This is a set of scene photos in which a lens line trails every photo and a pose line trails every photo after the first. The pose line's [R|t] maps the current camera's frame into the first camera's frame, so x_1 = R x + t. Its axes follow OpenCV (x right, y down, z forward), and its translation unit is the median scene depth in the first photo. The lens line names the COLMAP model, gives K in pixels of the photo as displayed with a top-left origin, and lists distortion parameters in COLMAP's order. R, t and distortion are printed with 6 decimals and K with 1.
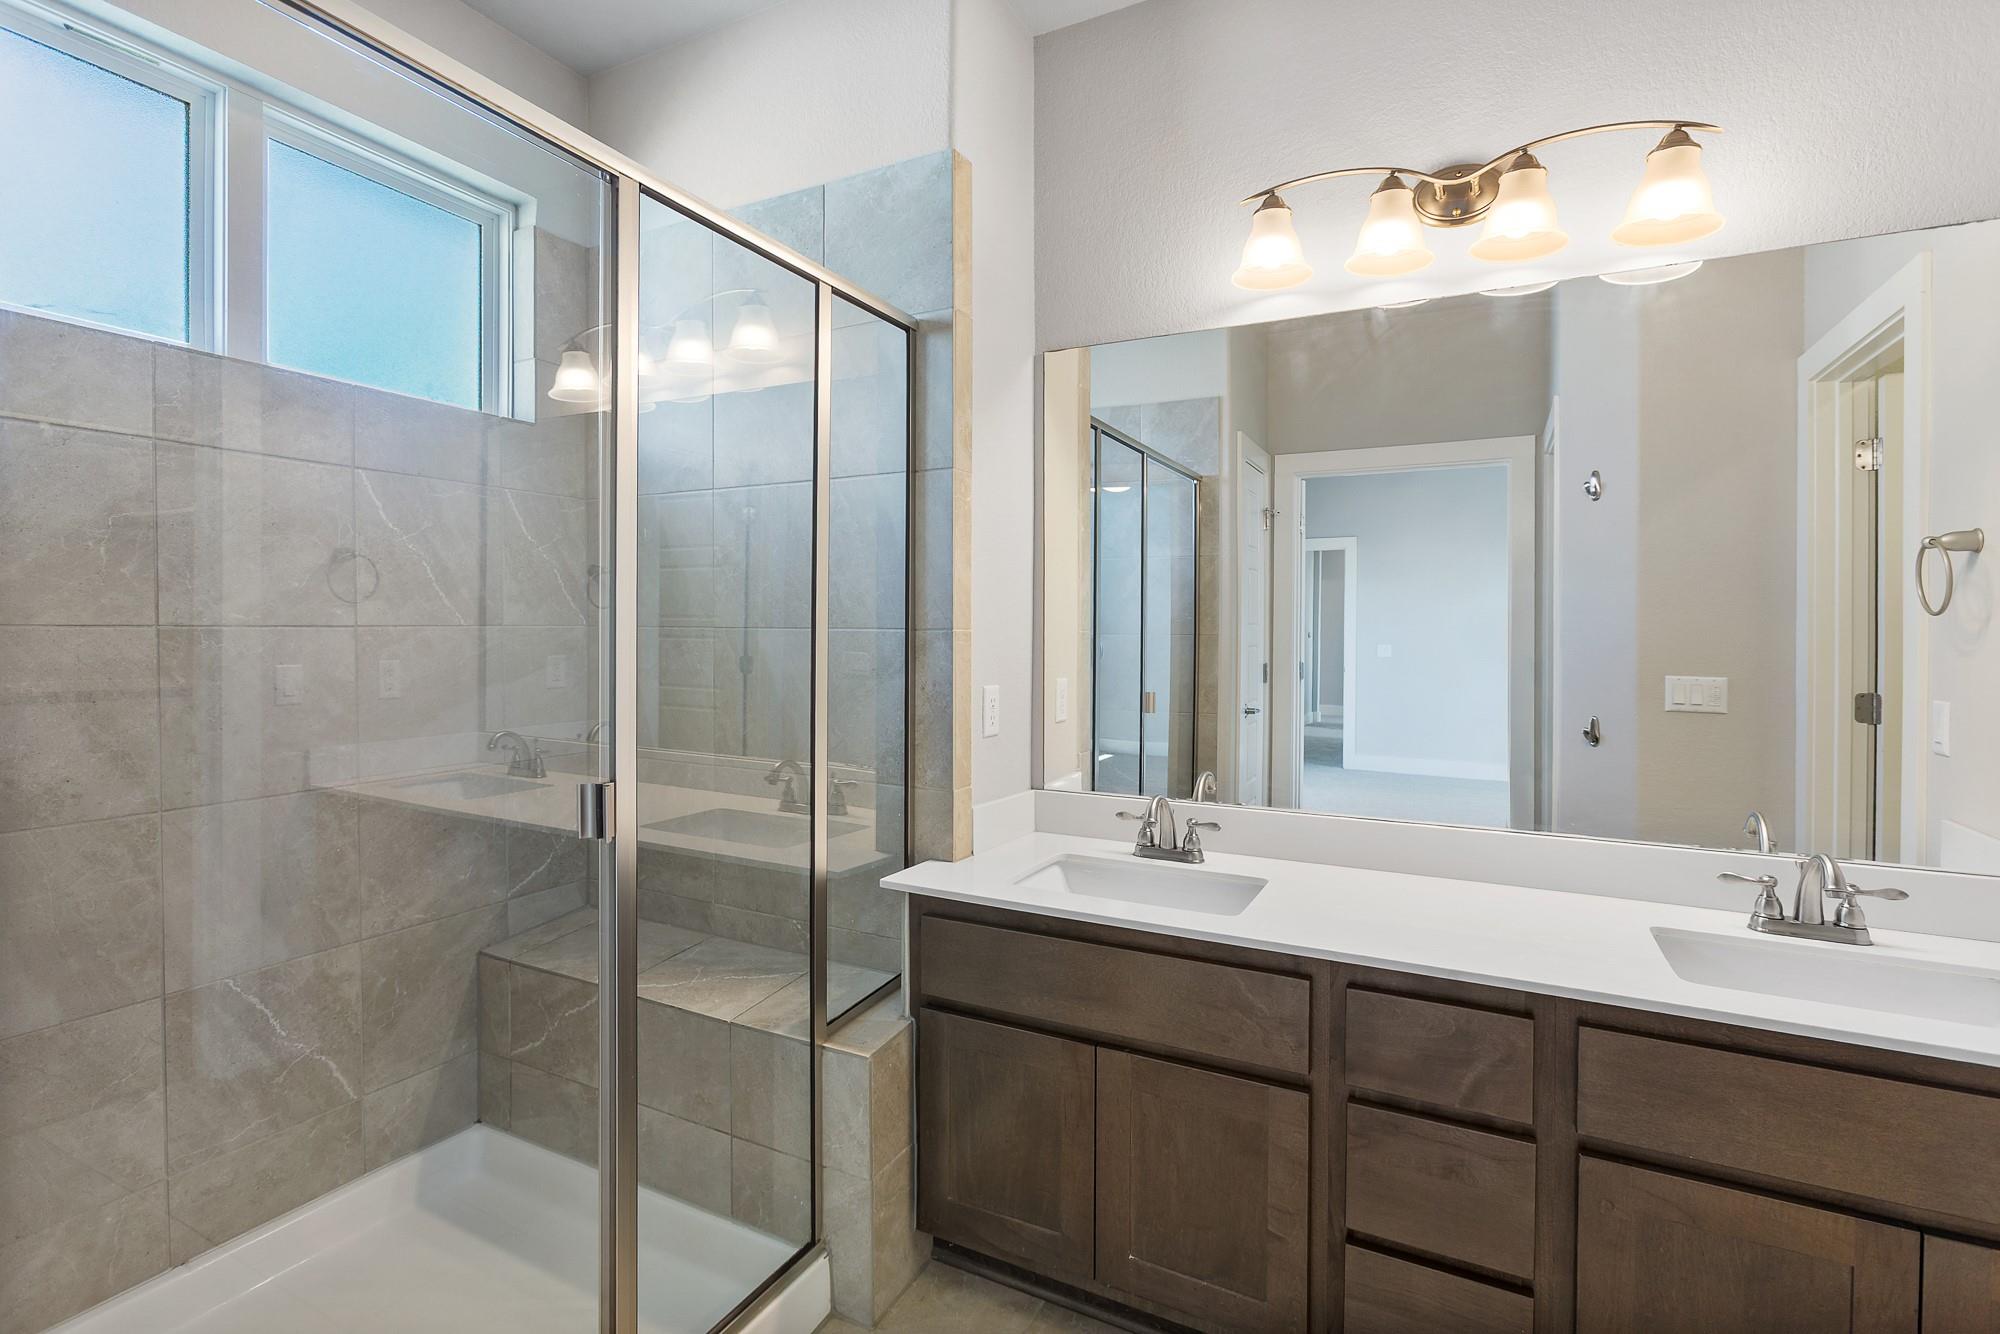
lens RADIAL K [[944.9, 0, 983.2], [0, 944.9, 630.2], [0, 0, 1]] dist [-0.000094, -0.000079]
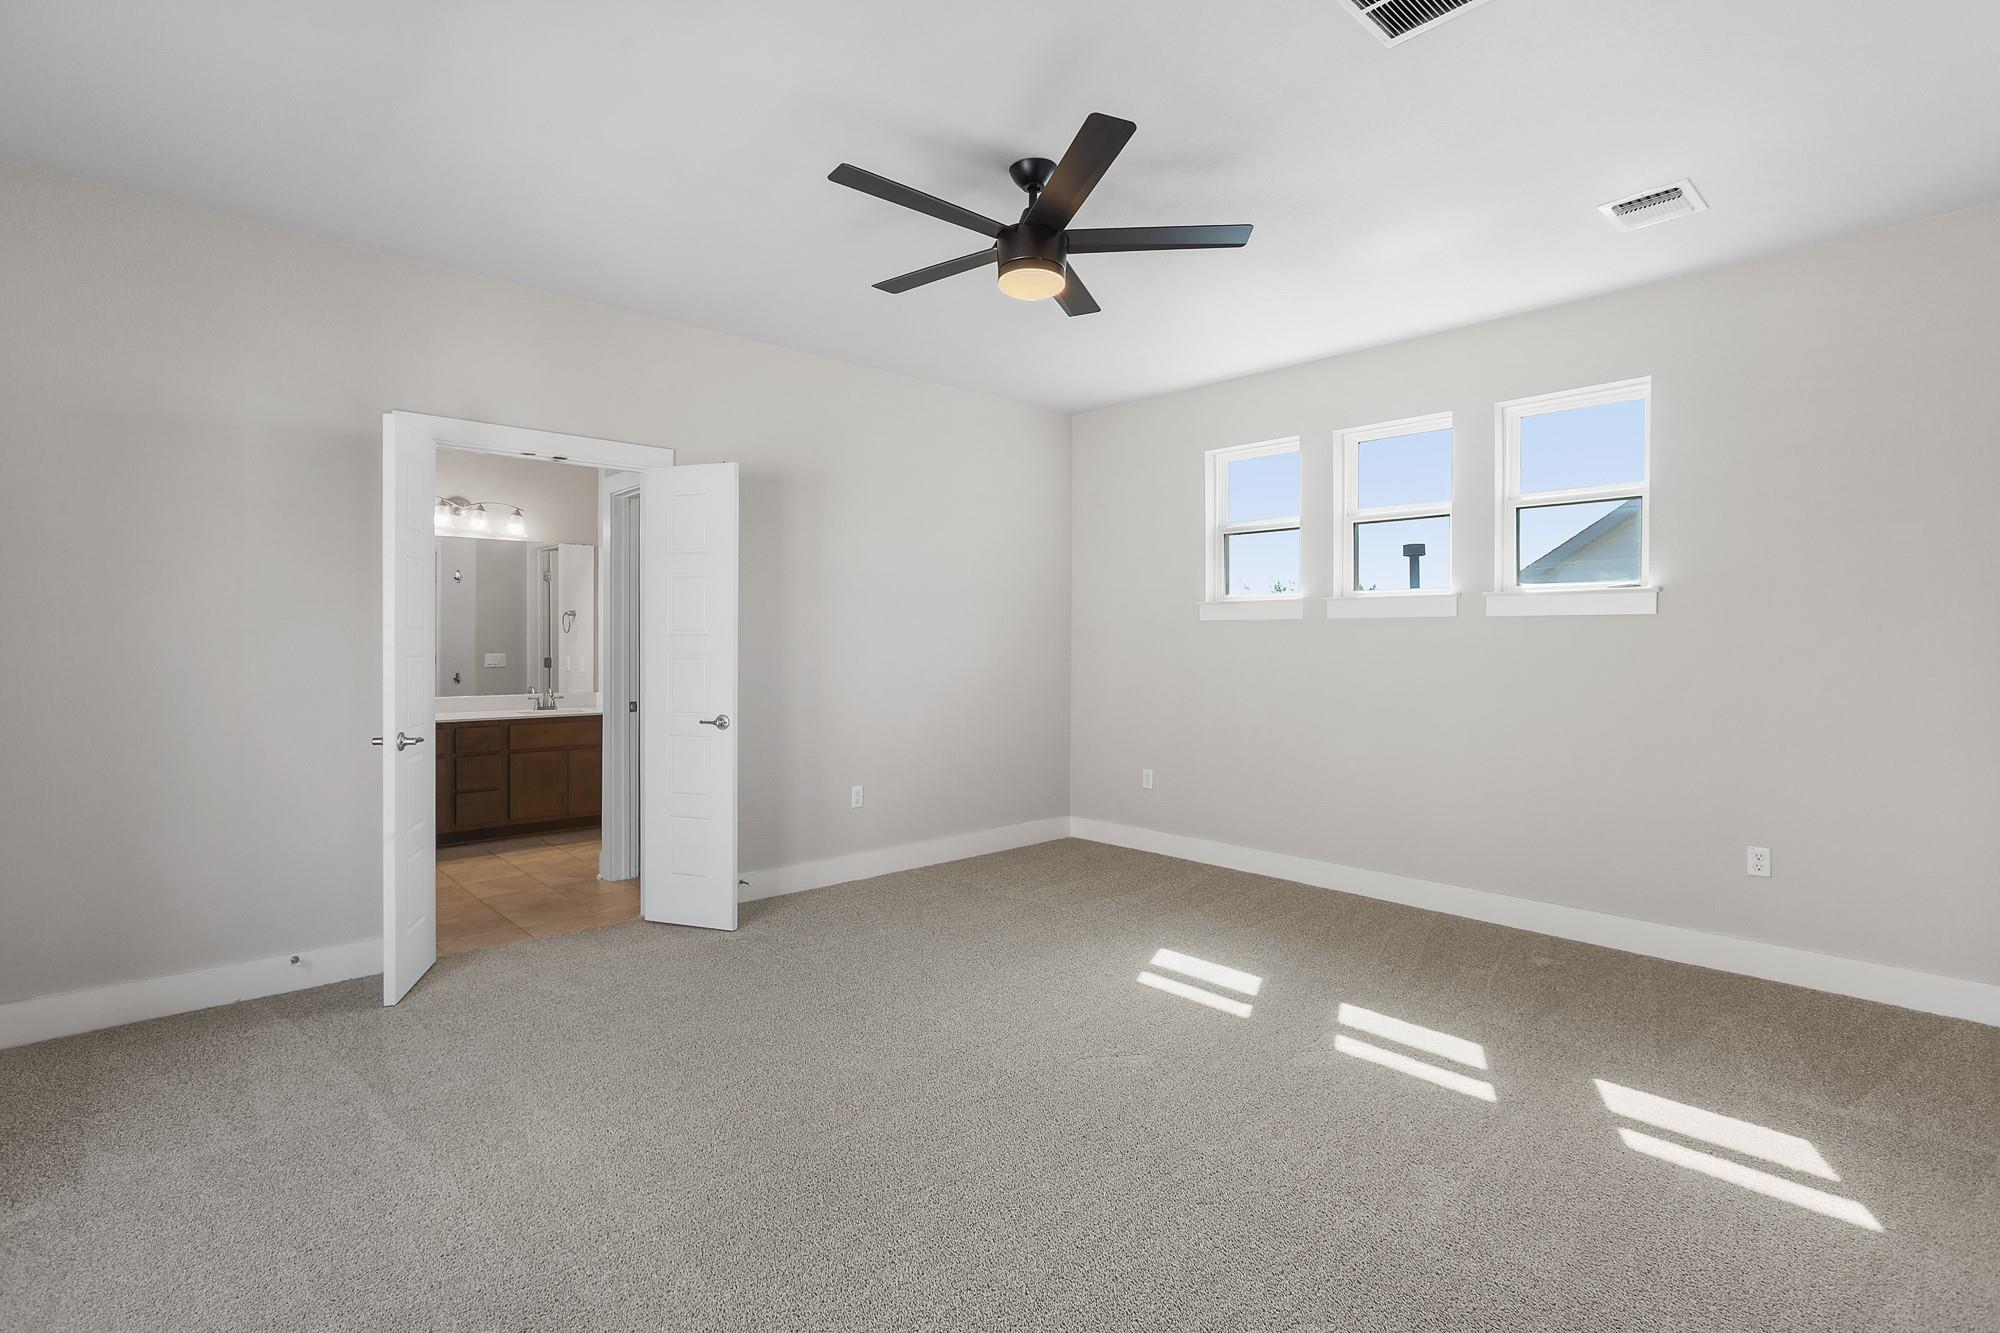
lens RADIAL K [[944.9, 0, 983.2], [0, 944.9, 629.7], [0, 0, 1]] dist [-0.000094, -0.000079]
pose [[0.337293, -0.001108, 0.941399, -1.476427], [0.004464, 0.999990, -0.000422, -0.013997], [-0.941389, 0.004345, 0.337295, -1.371630]]
